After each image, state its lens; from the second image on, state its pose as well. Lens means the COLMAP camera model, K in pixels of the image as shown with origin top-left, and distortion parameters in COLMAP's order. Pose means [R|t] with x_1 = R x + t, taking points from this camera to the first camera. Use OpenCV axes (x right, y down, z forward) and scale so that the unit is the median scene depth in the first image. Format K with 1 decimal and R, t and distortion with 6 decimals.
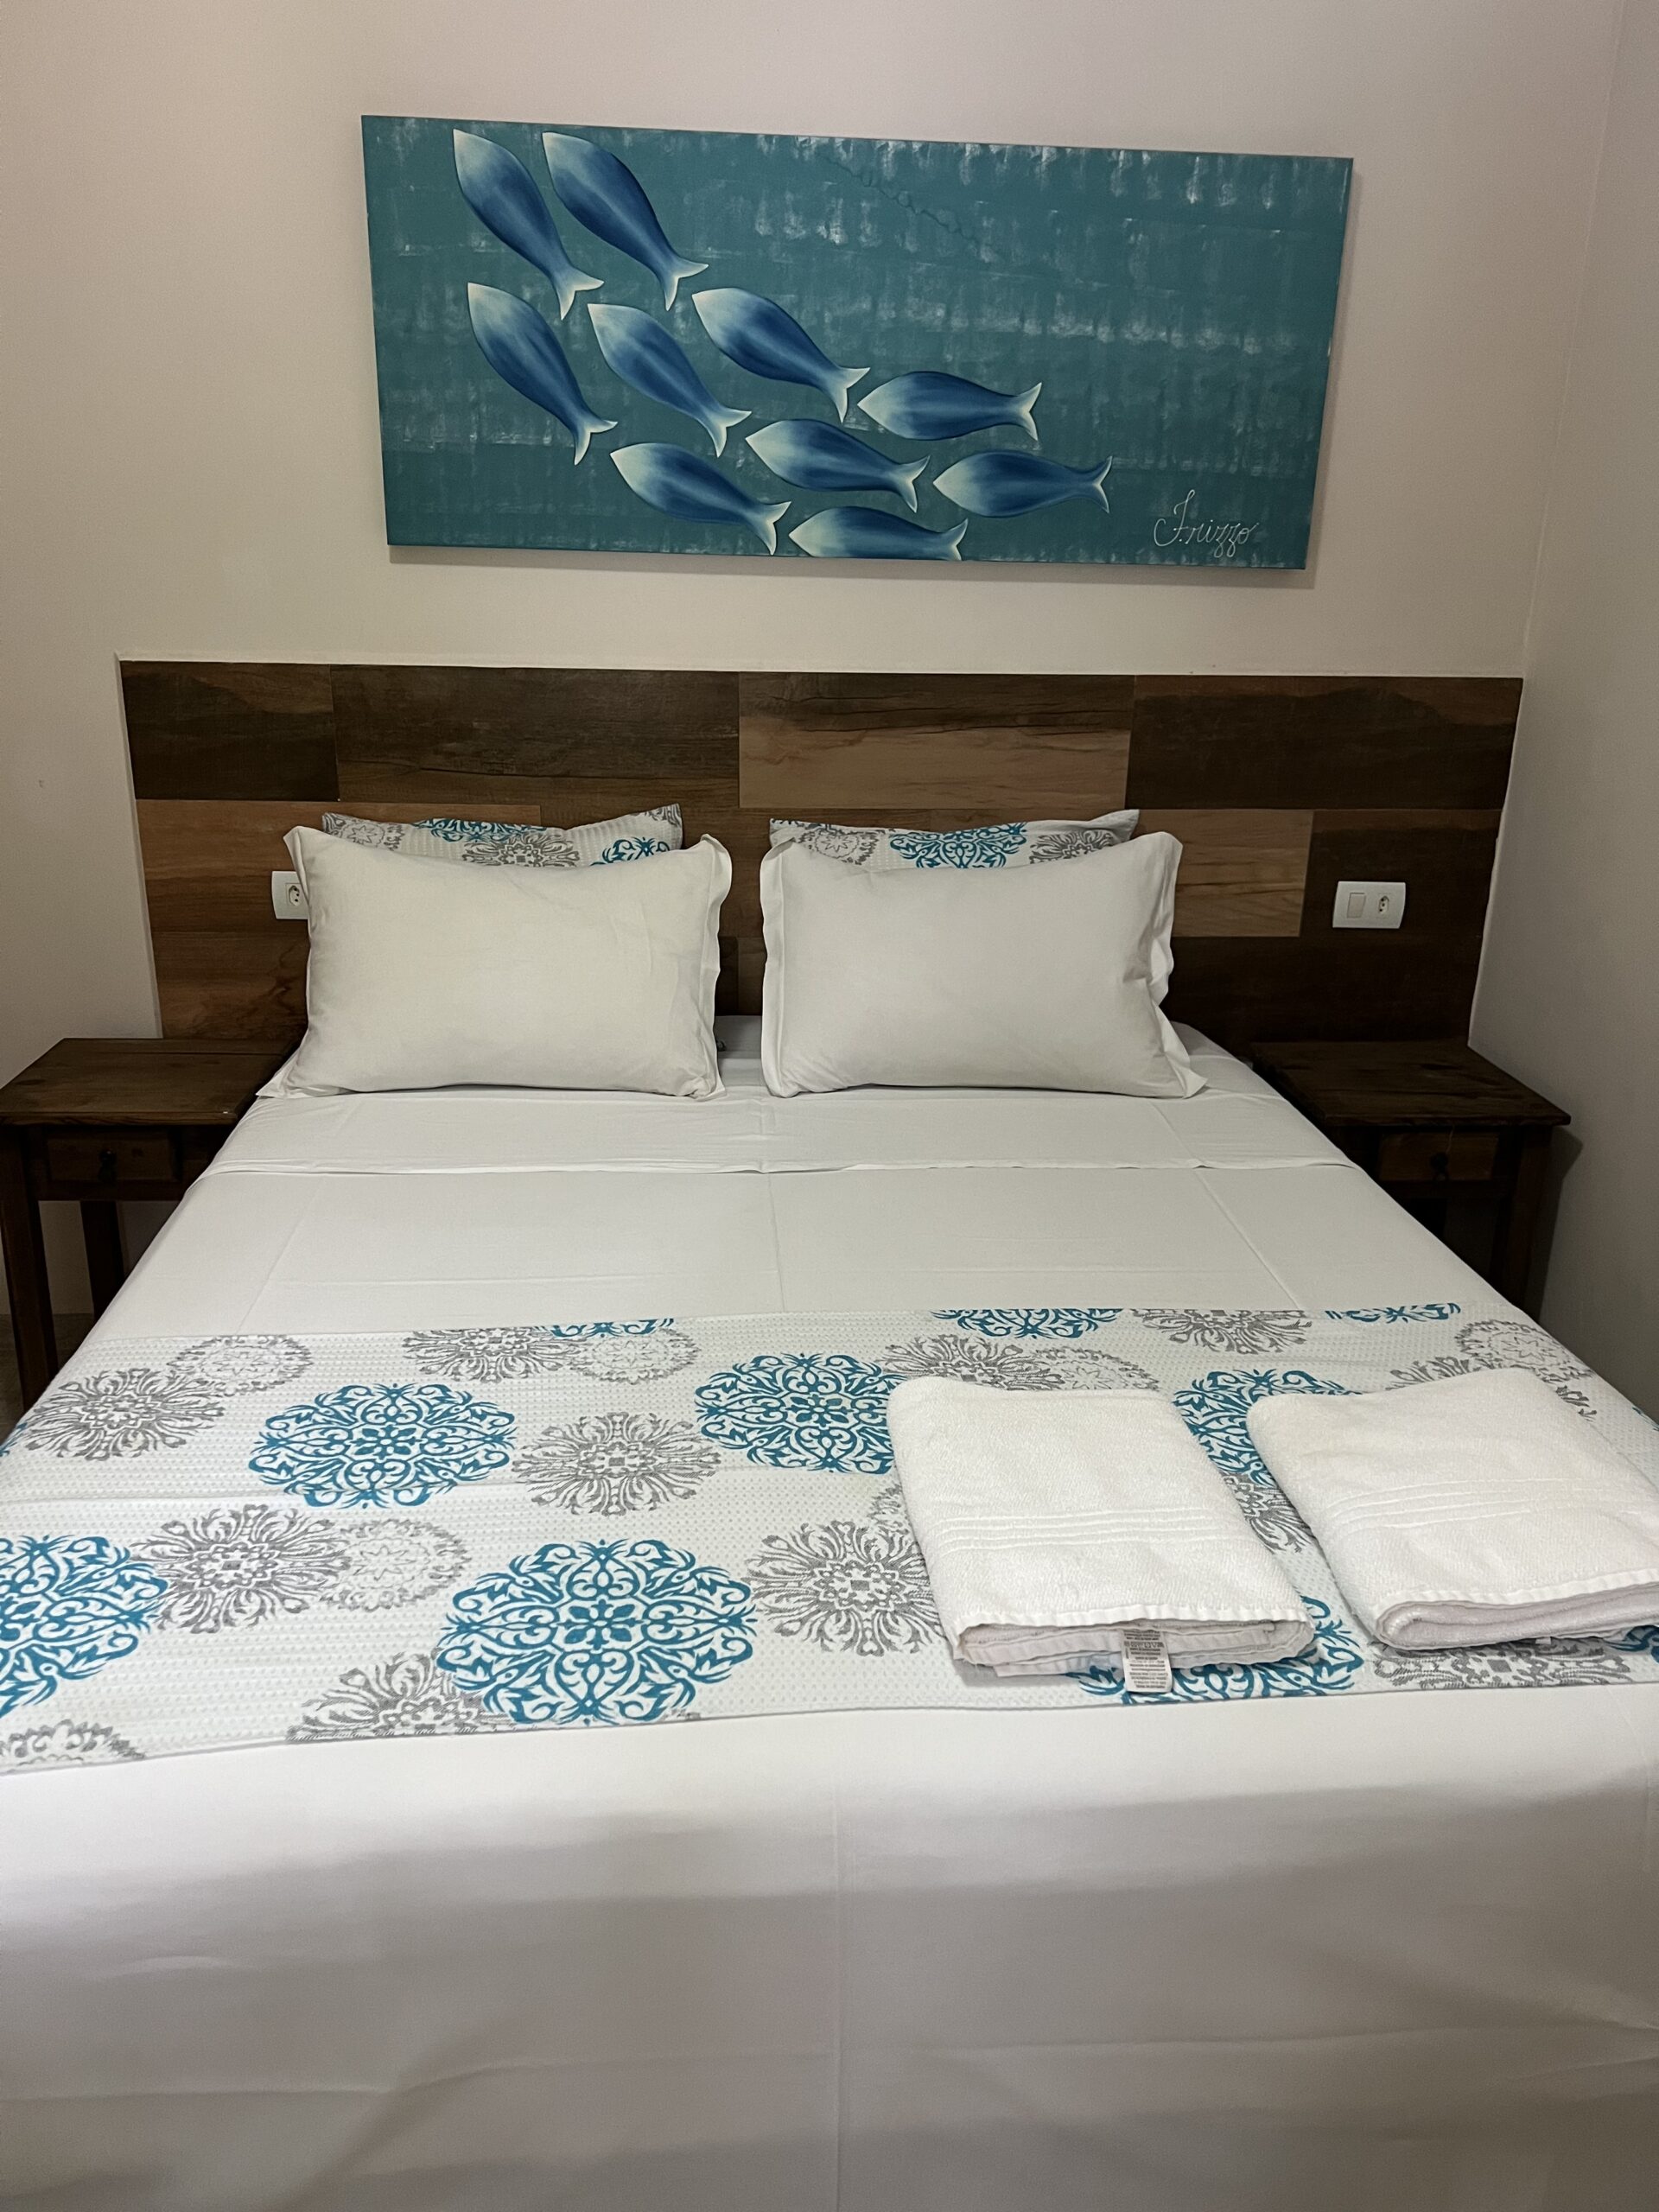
lens RADIAL K [[1652.8, 0, 874.9], [0, 1652.8, 1135.1], [0, 0, 1]] dist [0.051801, -0.061744]
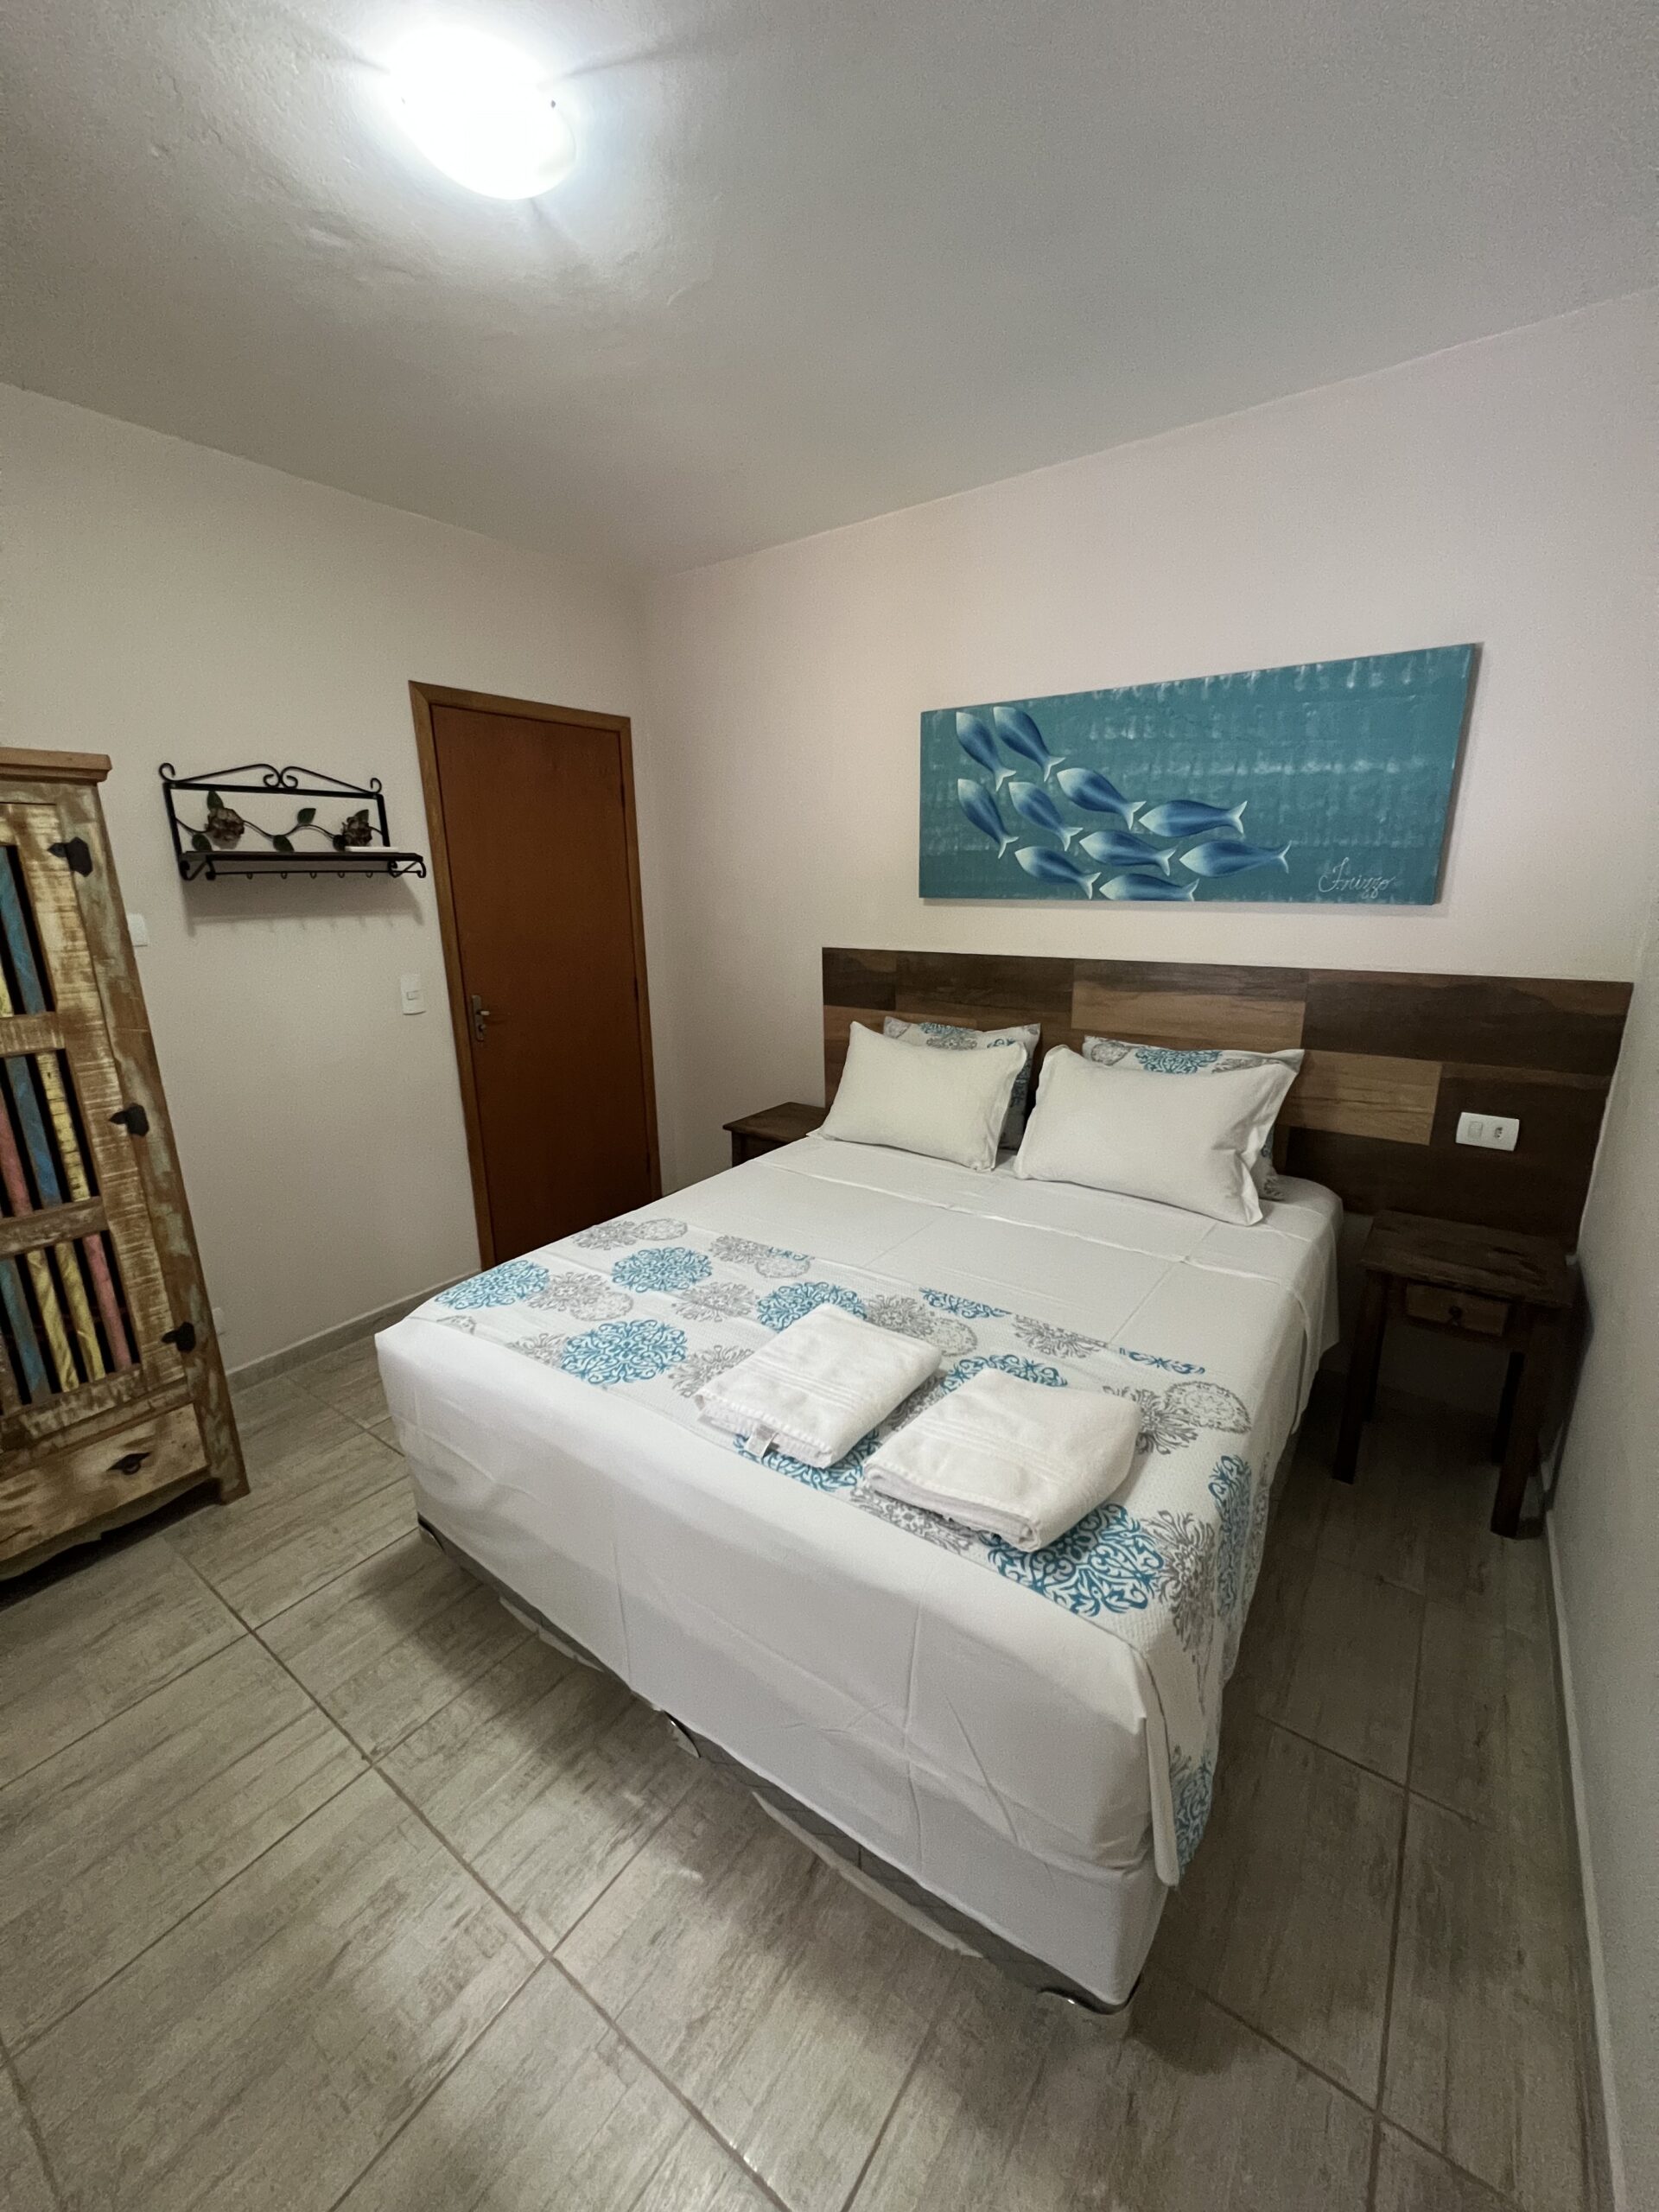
lens RADIAL K [[884.3, 0, 817.1], [0, 884.3, 1123.4], [0, 0, 1]] dist [-0.005328, 0.001428]
pose [[0.762759, 0.147833, -0.629558, 0.385128], [-0.189486, 0.981883, 0.000990, -0.041461], [0.618299, 0.118538, 0.776953, 0.056826]]
